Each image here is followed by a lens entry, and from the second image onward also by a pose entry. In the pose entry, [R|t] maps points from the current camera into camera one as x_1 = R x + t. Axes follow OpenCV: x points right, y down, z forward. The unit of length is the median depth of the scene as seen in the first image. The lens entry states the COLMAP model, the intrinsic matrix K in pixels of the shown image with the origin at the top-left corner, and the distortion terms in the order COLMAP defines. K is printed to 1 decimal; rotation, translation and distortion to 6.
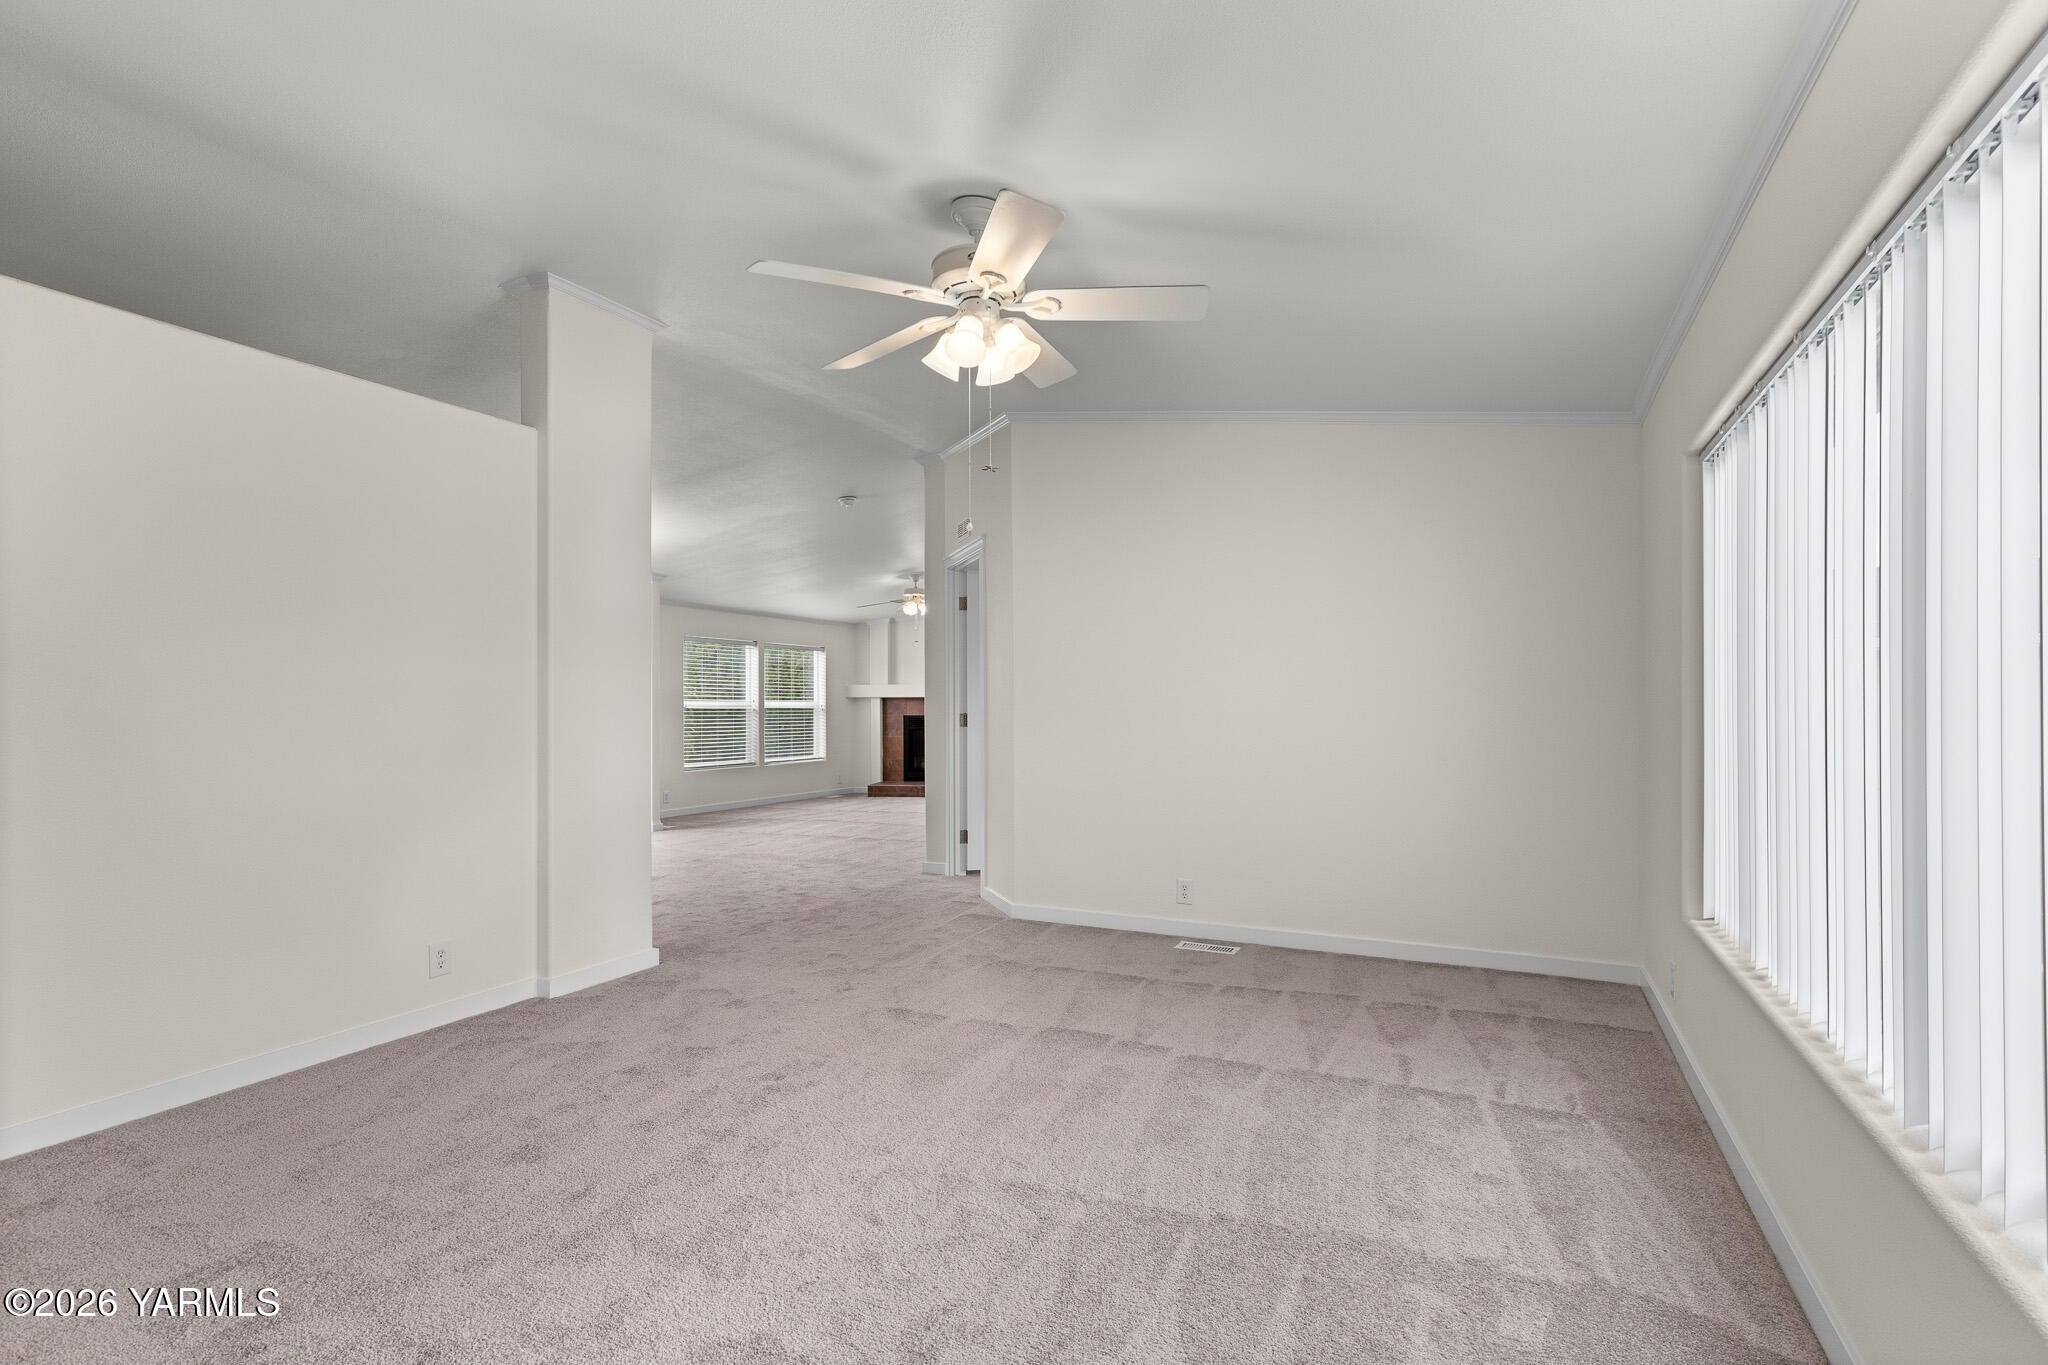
lens RADIAL K [[968.5, 0, 1024.0], [0, 968.5, 682.5], [0, 0, 1]] dist [0.000081, -0.000003]
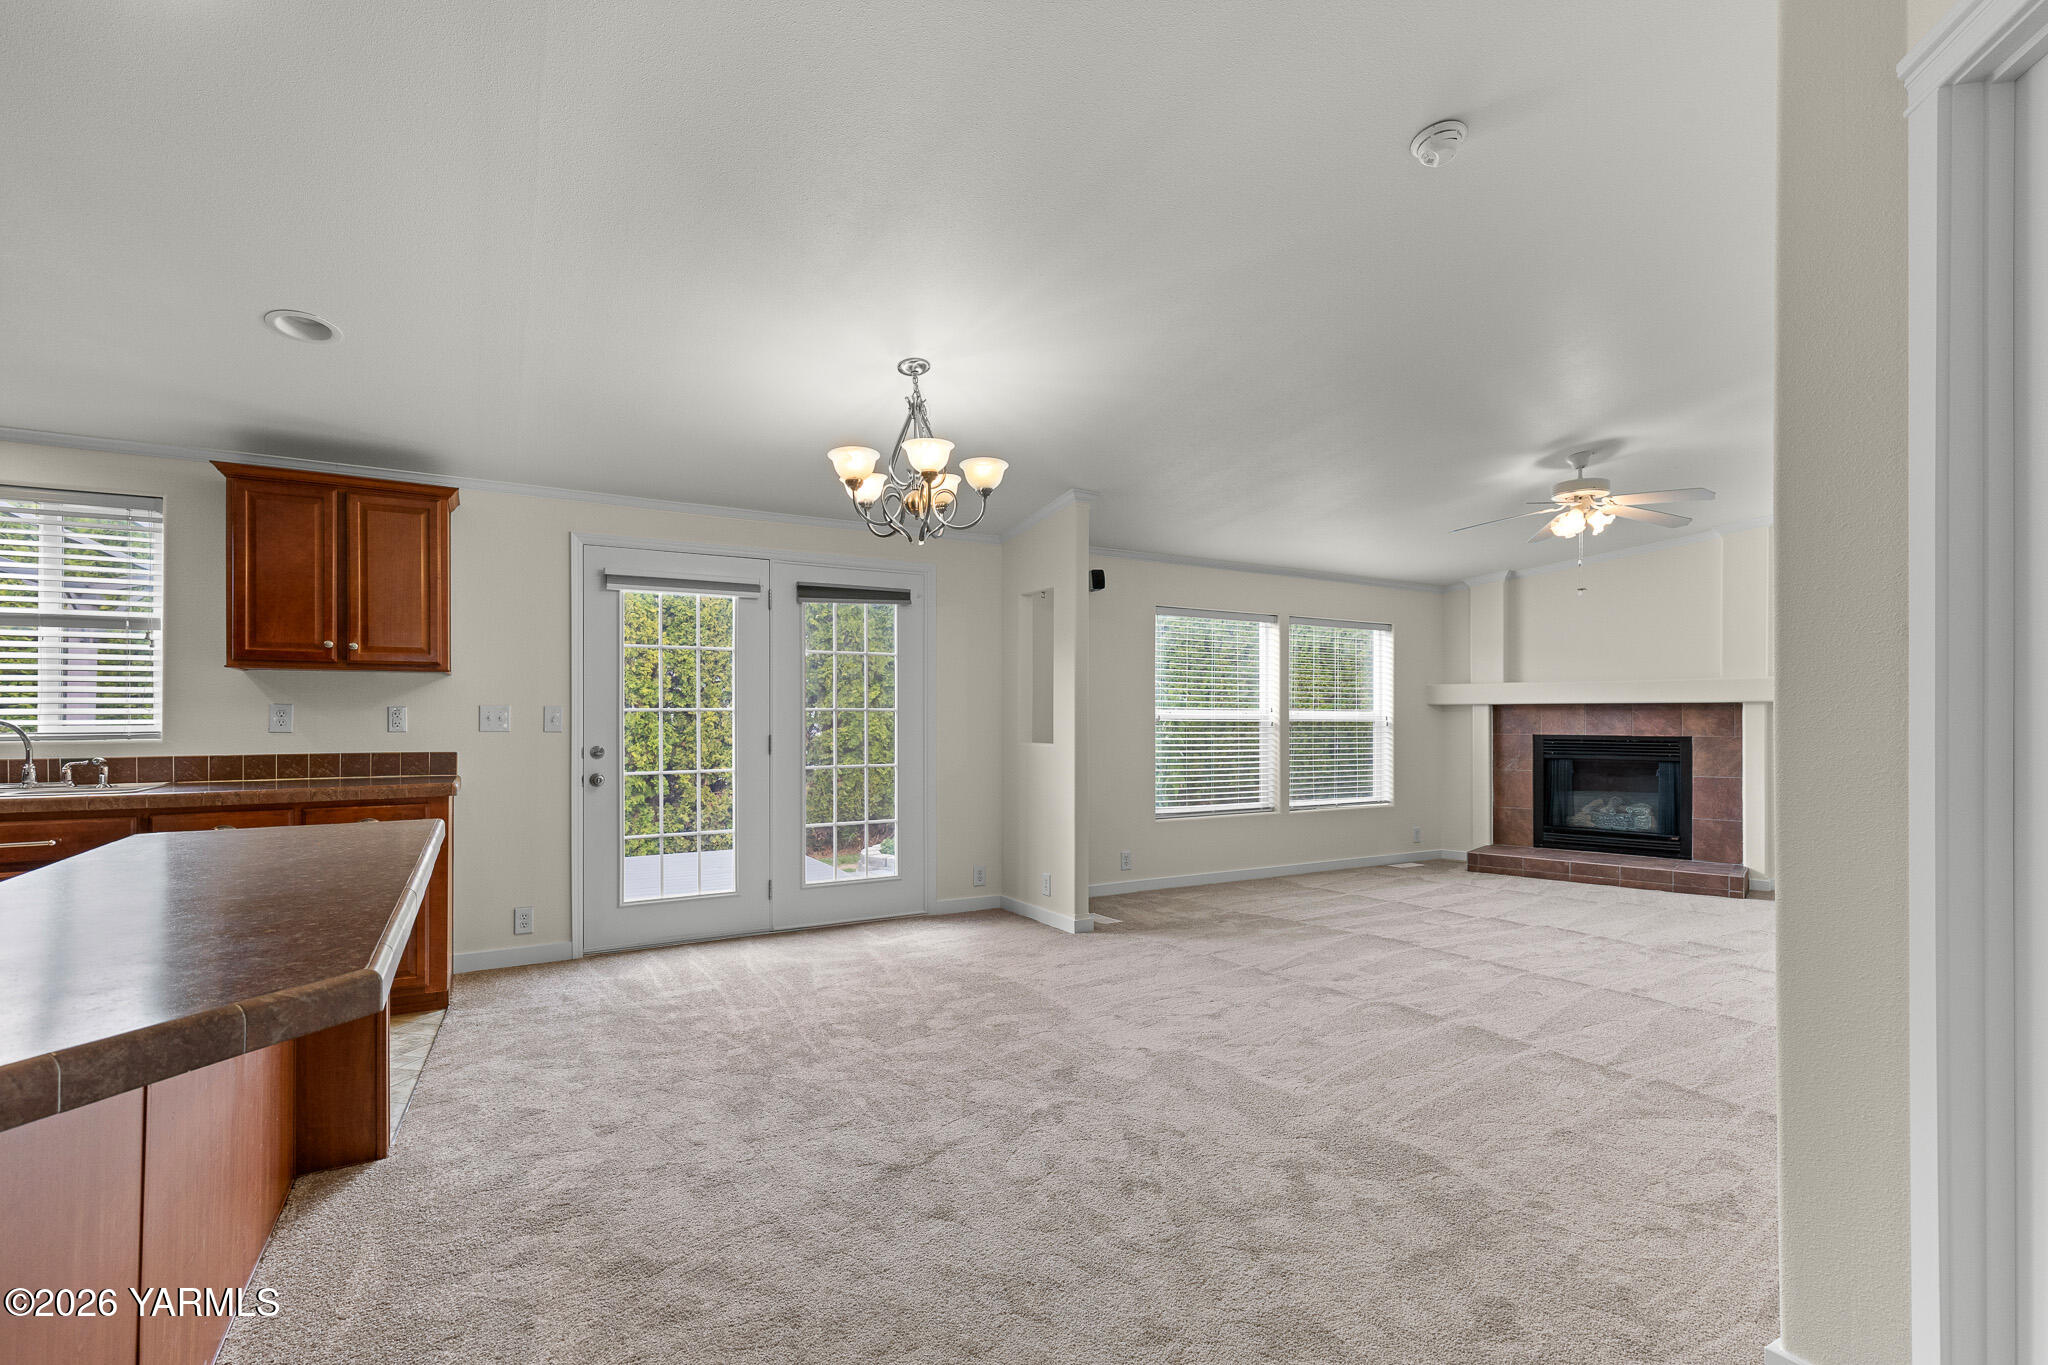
lens RADIAL K [[924.5, 0, 1025.0], [0, 924.5, 720.9], [0, 0, 1]] dist [0.001326, 0.000079]
pose [[0.831040, 0.004307, -0.556195, -0.071200], [0.009905, 0.999697, 0.022541, 0.010200], [0.556124, -0.024242, 0.830746, 0.376448]]
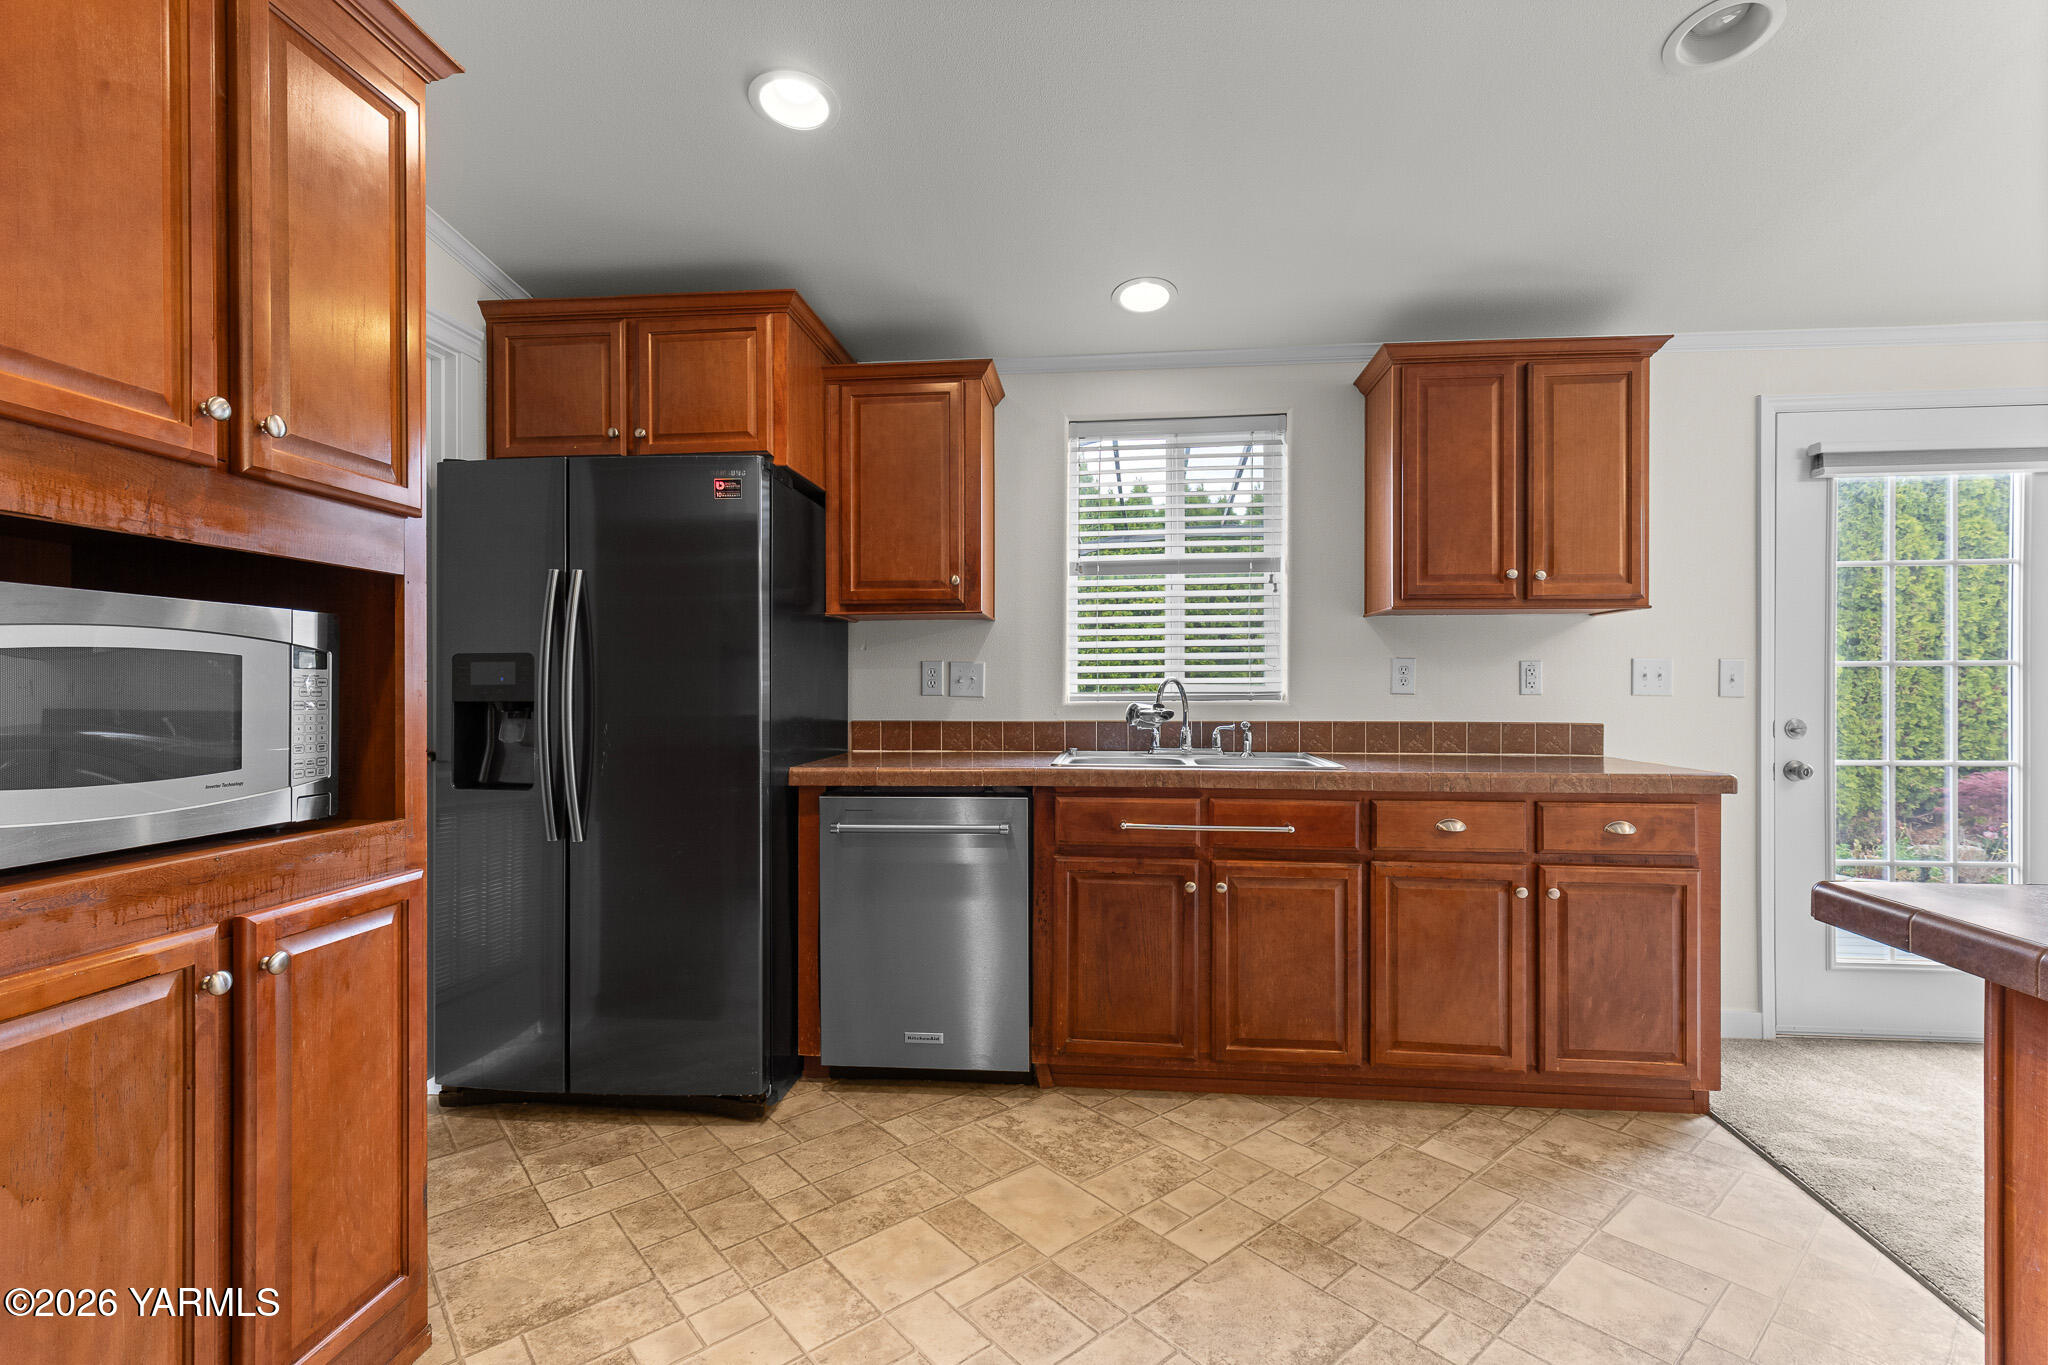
lens RADIAL K [[923.5, 0, 1028.6], [0, 923.5, 687.7], [0, 0, 1]] dist [0.005205, -0.000103]
pose [[0.353553, 0.006872, -0.935389, -0.259428], [0.017515, 0.999749, 0.013965, 0.011873], [0.935251, -0.021321, 0.353344, 0.315964]]
